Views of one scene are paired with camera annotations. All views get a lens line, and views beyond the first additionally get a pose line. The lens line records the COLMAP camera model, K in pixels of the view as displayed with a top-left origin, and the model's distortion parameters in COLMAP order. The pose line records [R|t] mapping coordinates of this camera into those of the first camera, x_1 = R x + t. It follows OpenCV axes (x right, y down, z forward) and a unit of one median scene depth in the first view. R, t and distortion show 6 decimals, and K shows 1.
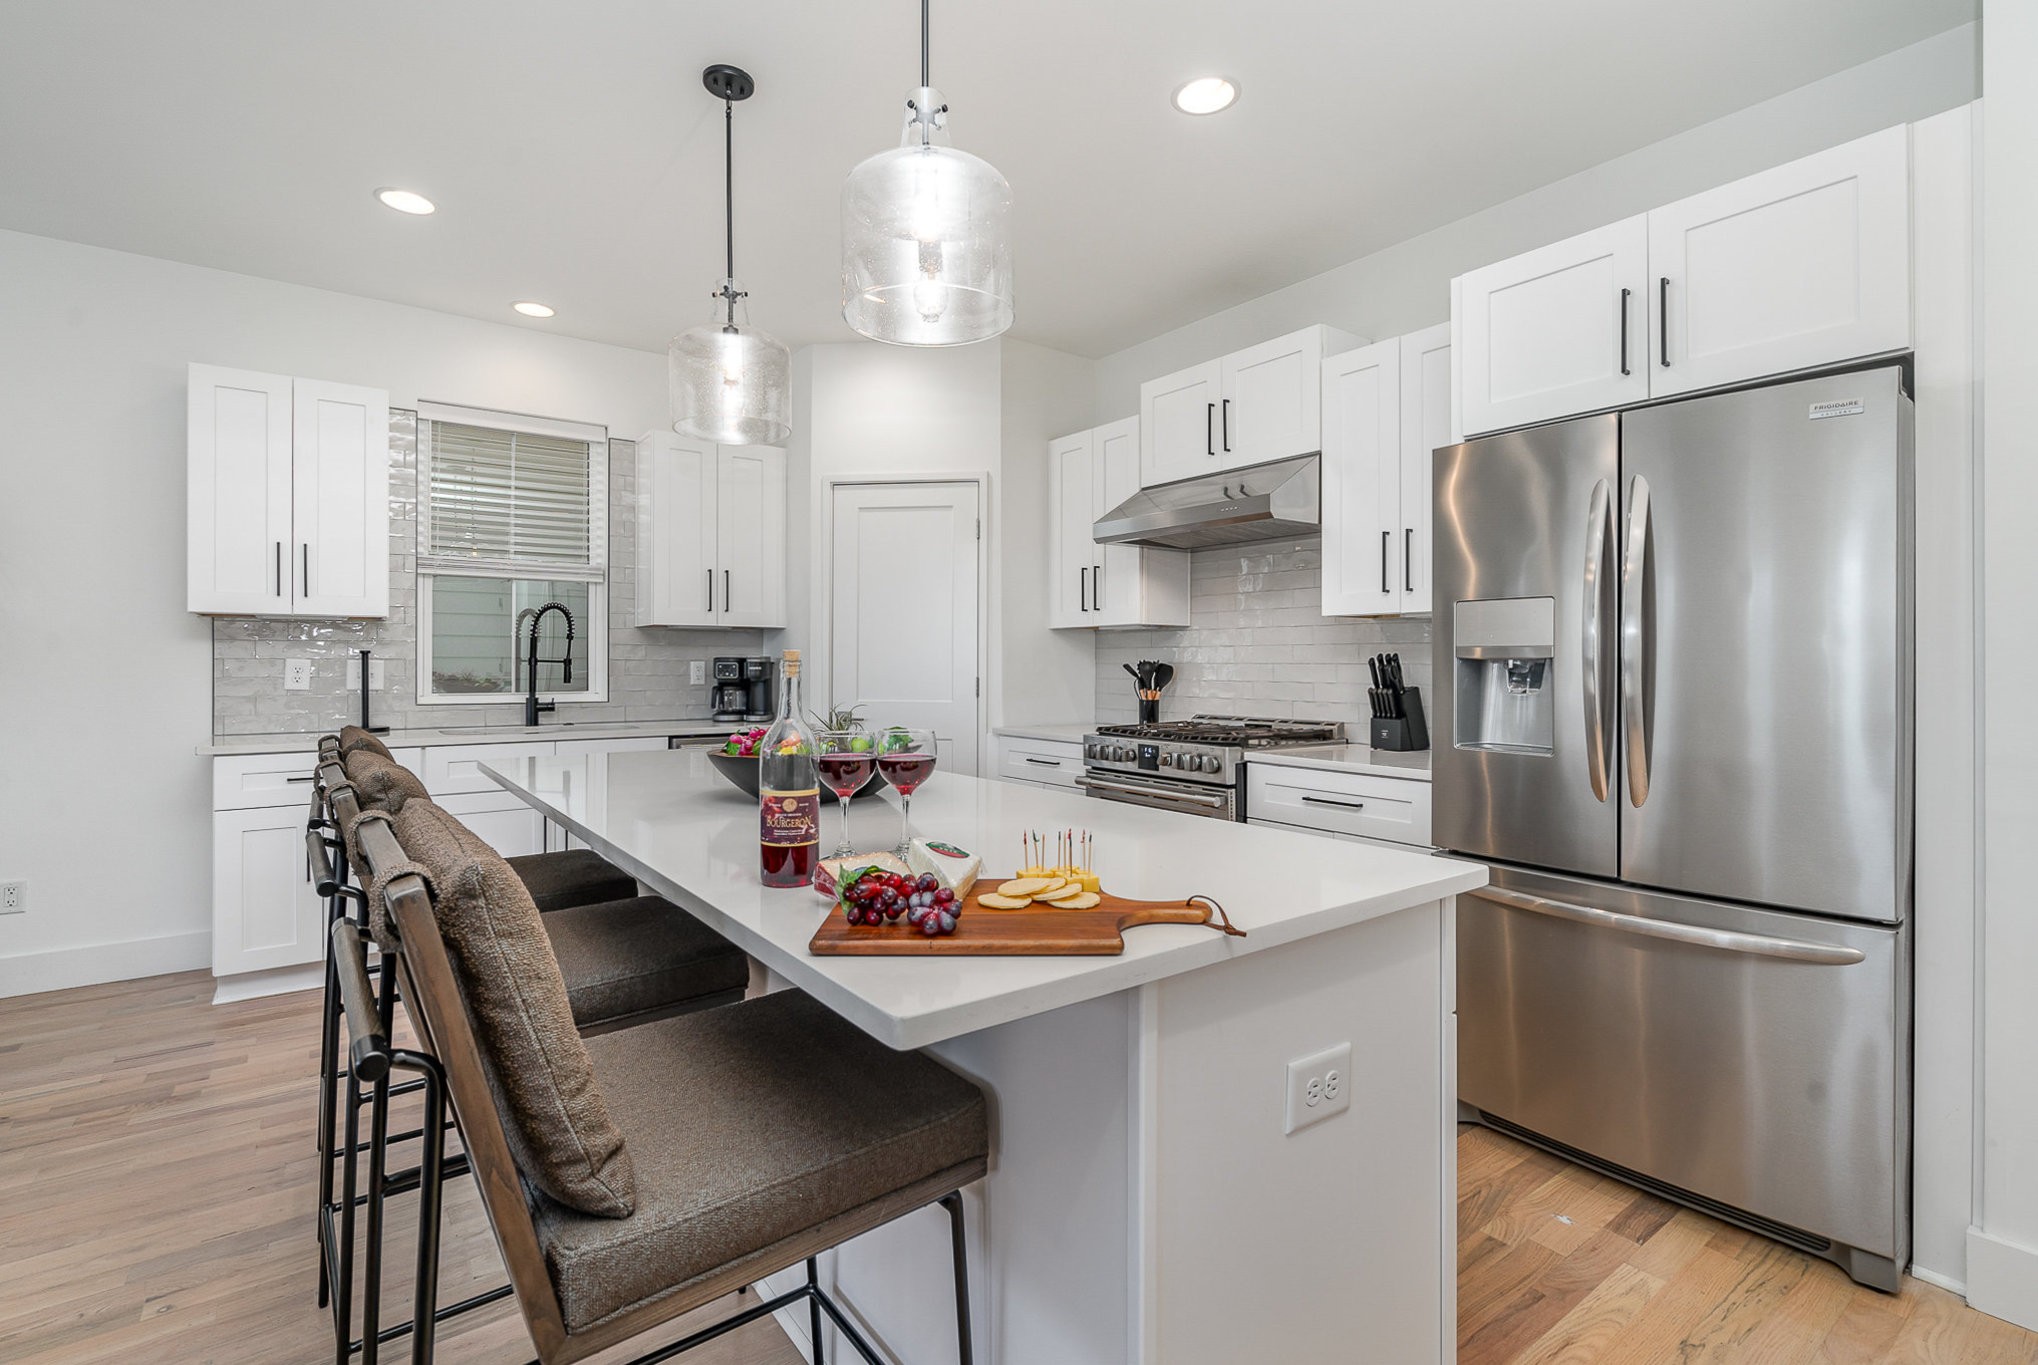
lens RADIAL K [[931.3, 0, 1027.2], [0, 931.3, 677.5], [0, 0, 1]] dist [-0.005611, 0.003769]
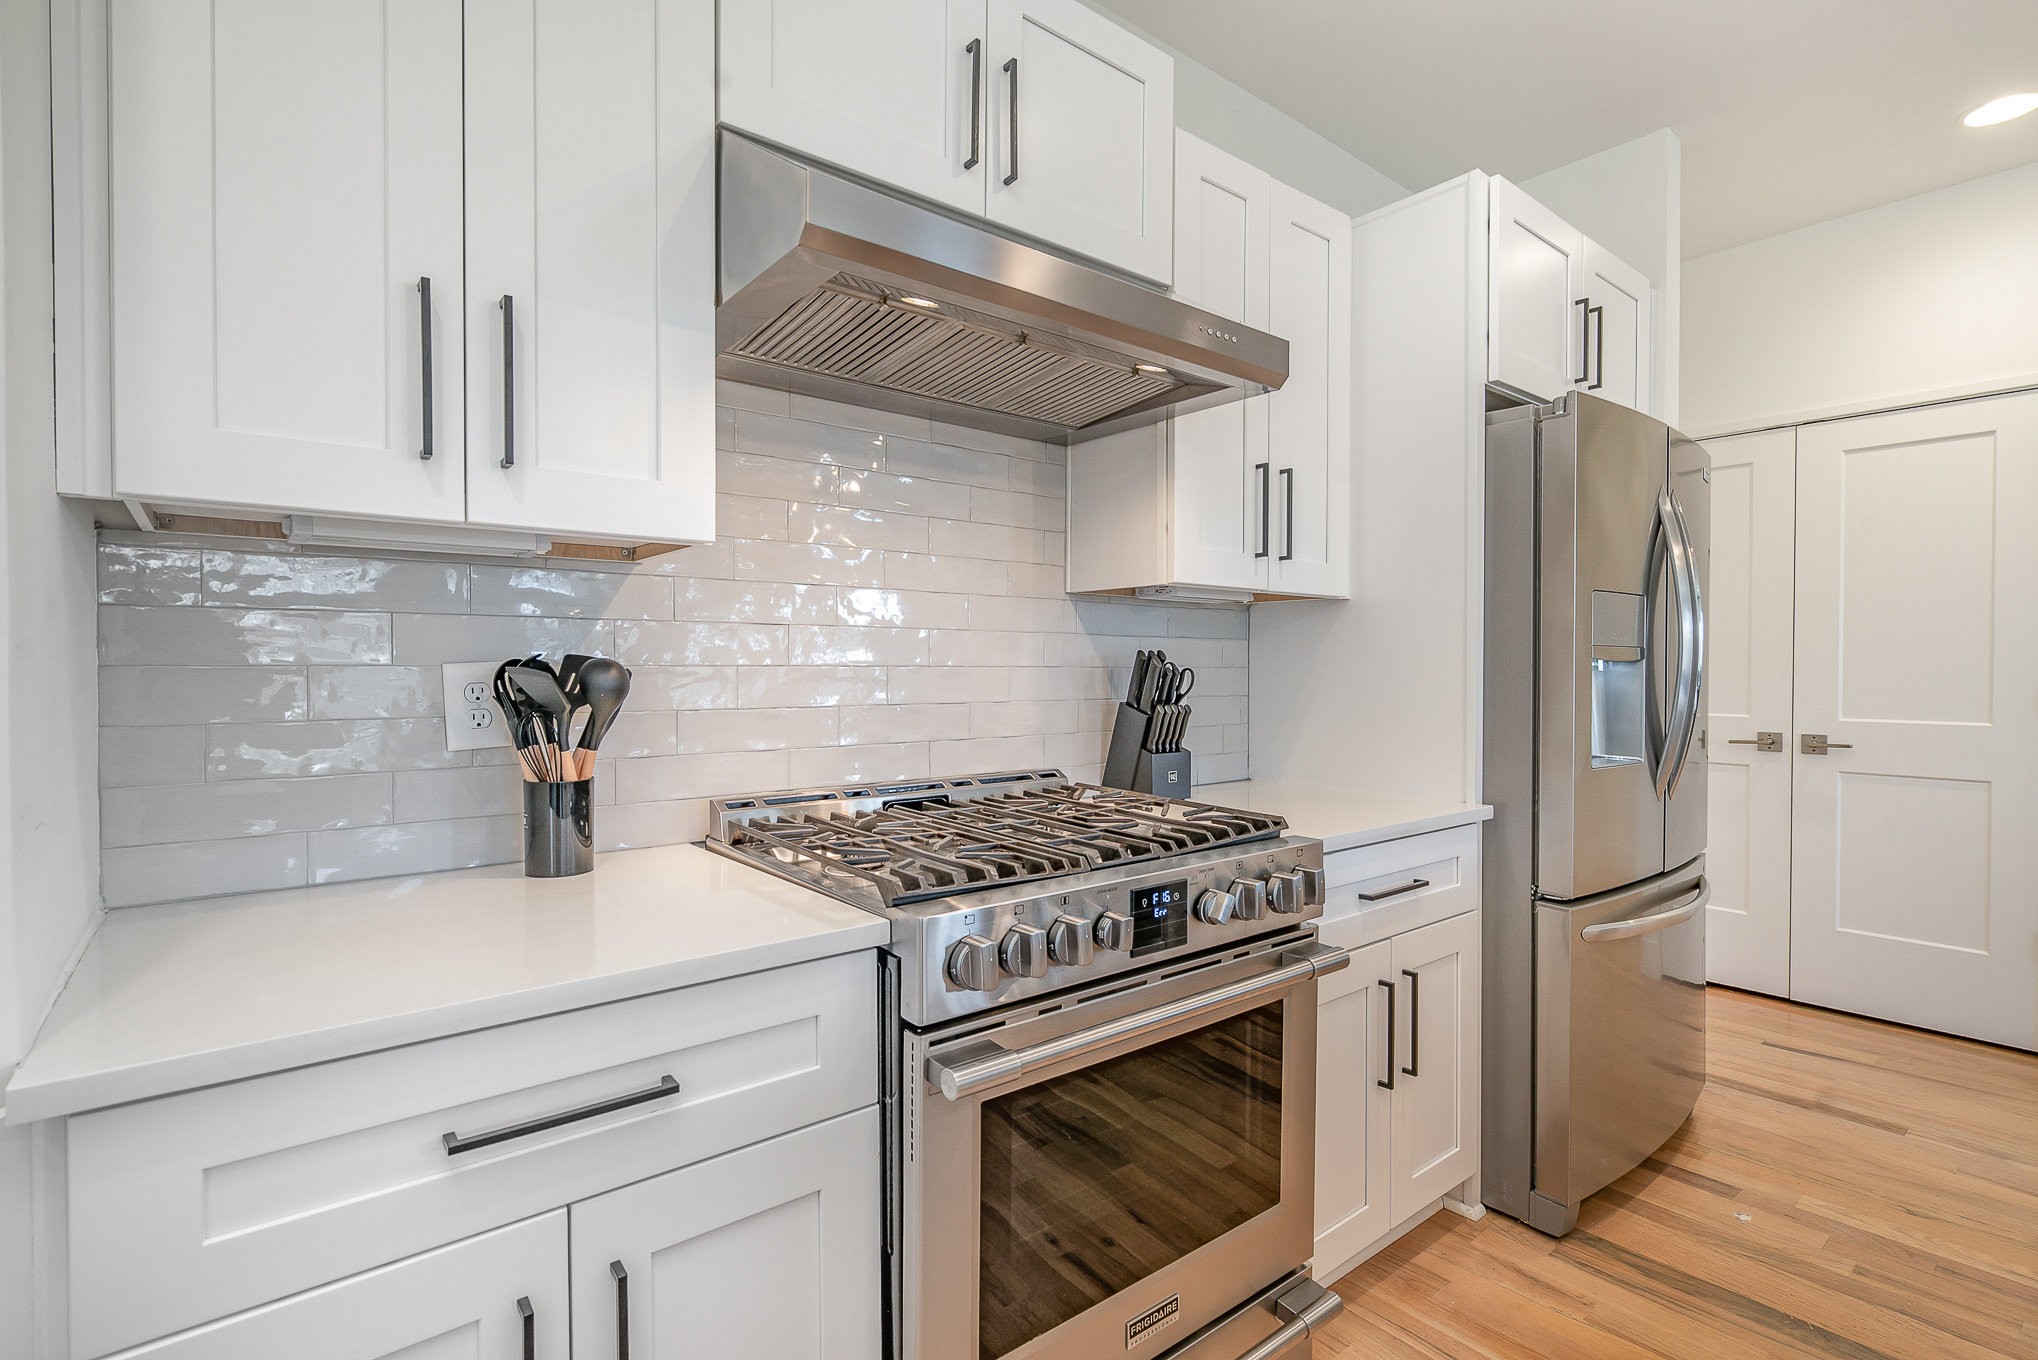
lens RADIAL K [[951.3, 0, 1041.4], [0, 951.3, 676.8], [0, 0, 1]] dist [0.003548, -0.002492]
pose [[-0.039250, -0.008045, 0.999197, -0.203781], [0.014481, 0.999858, 0.008619, -0.011840], [-0.999125, 0.014807, -0.039127, 0.868390]]
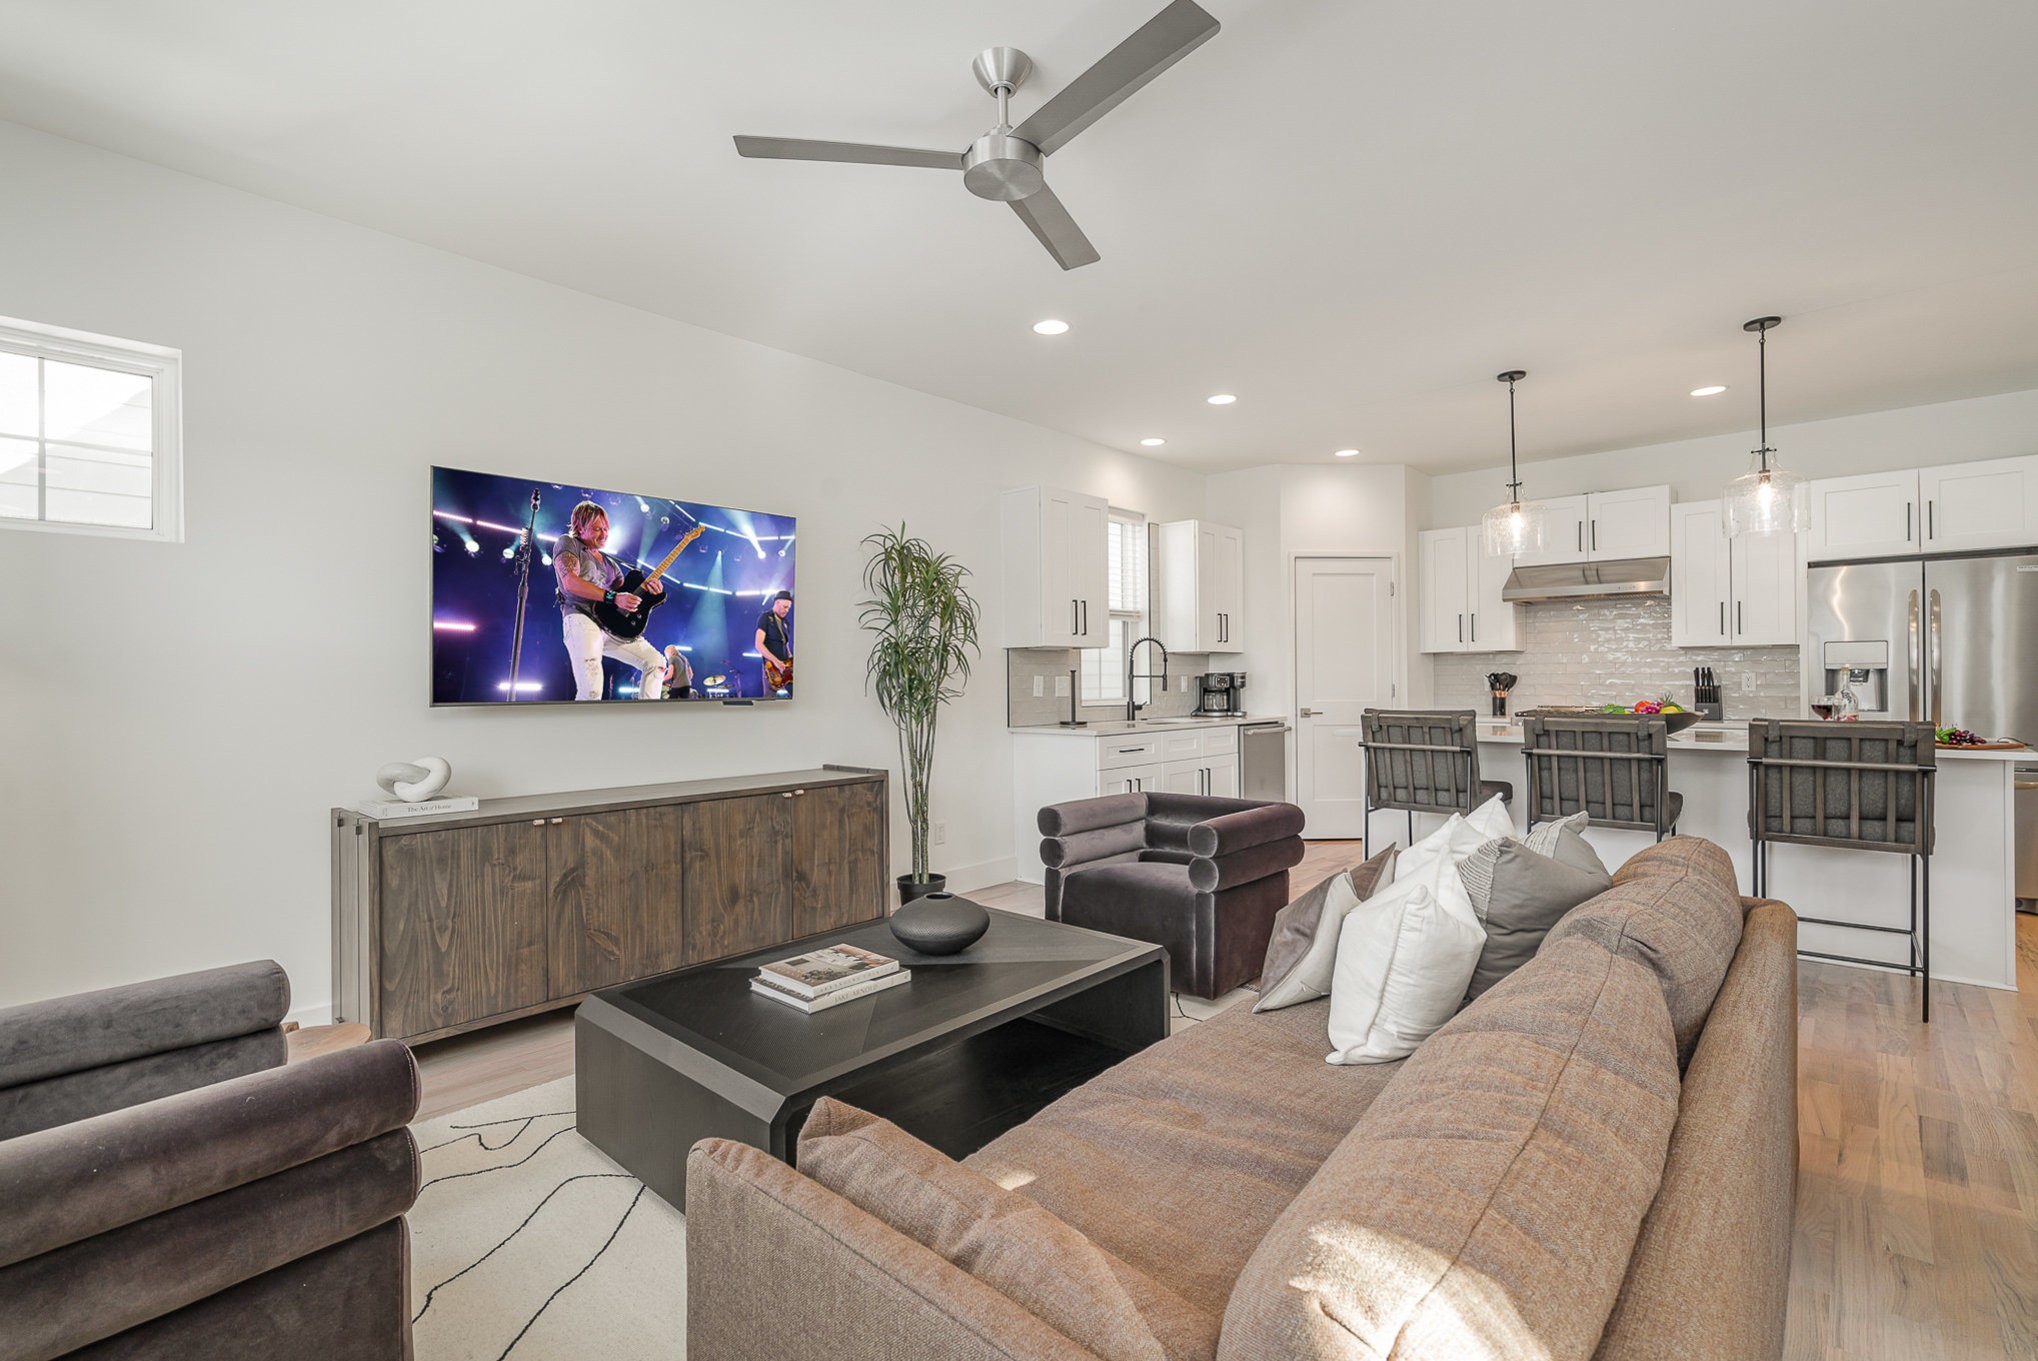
lens RADIAL K [[931.3, 0, 1010.4], [0, 931.3, 679.6], [0, 0, 1]] dist [-0.005611, 0.003769]
pose [[0.983358, -0.010599, 0.181368, -1.002809], [0.012828, 0.999856, -0.011124, 0.001191], [-0.181224, 0.013266, 0.983352, -0.423092]]
